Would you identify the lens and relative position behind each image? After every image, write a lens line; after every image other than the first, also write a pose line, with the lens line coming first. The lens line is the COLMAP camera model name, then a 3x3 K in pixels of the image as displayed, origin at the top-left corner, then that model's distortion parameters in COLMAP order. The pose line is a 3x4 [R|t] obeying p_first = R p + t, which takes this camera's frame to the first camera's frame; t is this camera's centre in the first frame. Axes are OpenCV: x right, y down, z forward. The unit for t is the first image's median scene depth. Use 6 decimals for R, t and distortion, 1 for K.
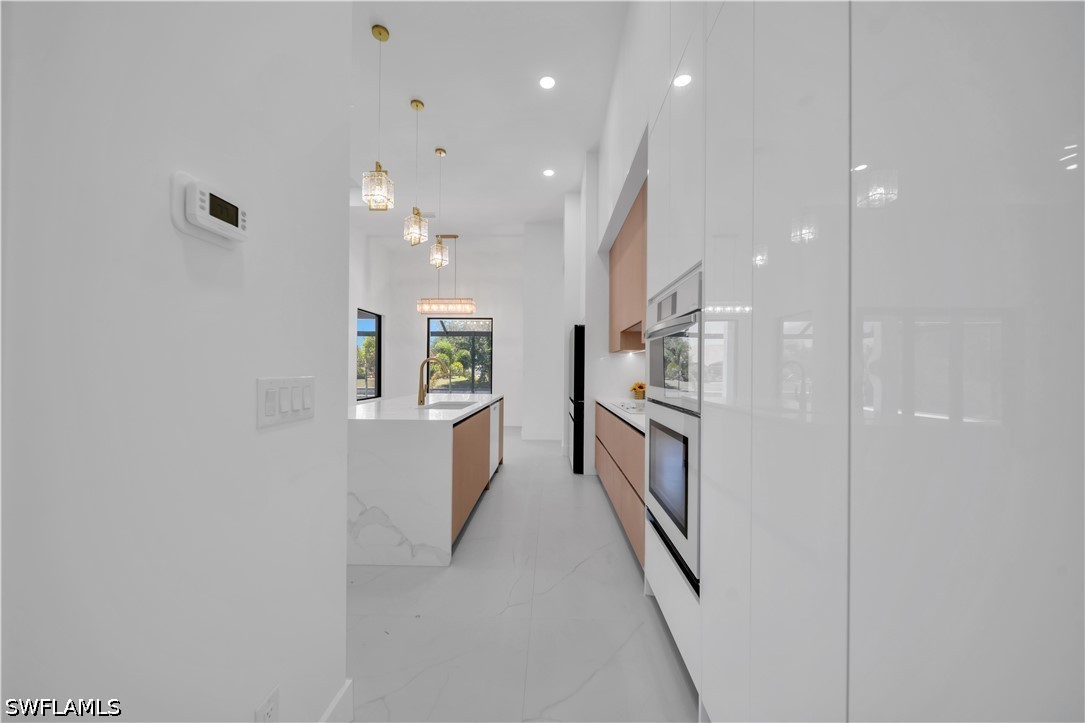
lens RADIAL K [[373.7, 0, 542.2], [0, 373.7, 367.2], [0, 0, 1]] dist [0.000221, -0.001026]
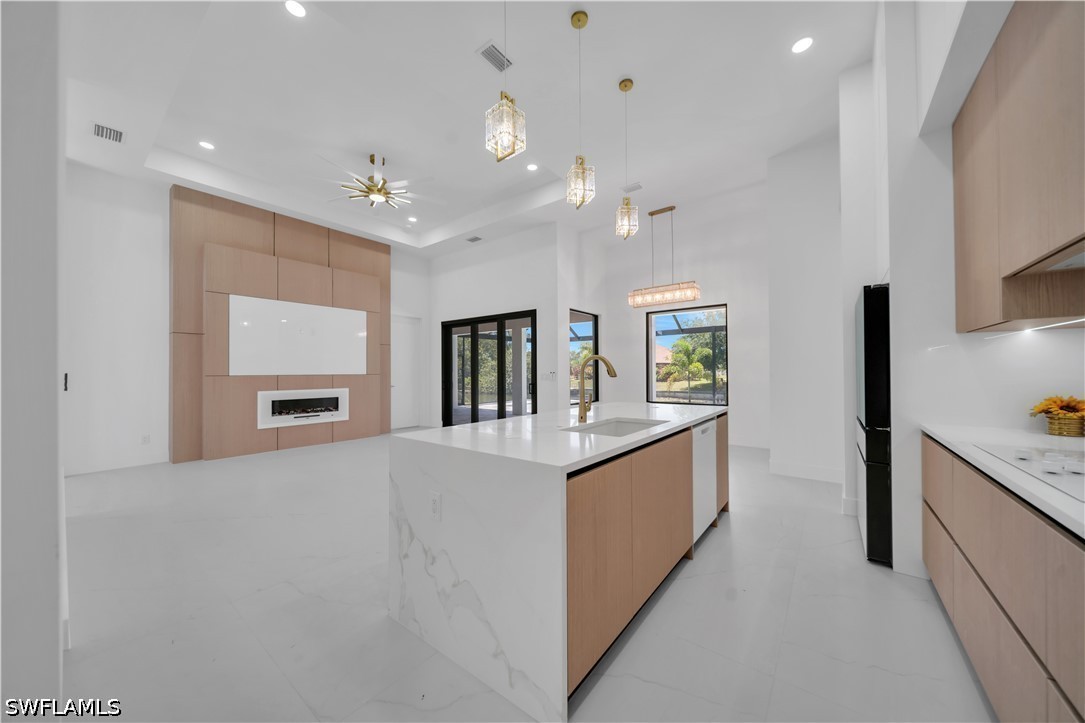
lens RADIAL K [[373.7, 0, 544.4], [0, 373.7, 368.1], [0, 0, 1]] dist [0.000221, -0.001026]
pose [[0.805652, -0.018789, -0.592090, 0.032568], [0.017409, 0.999816, -0.008039, 0.001287], [0.592133, -0.003831, 0.805831, 0.287722]]
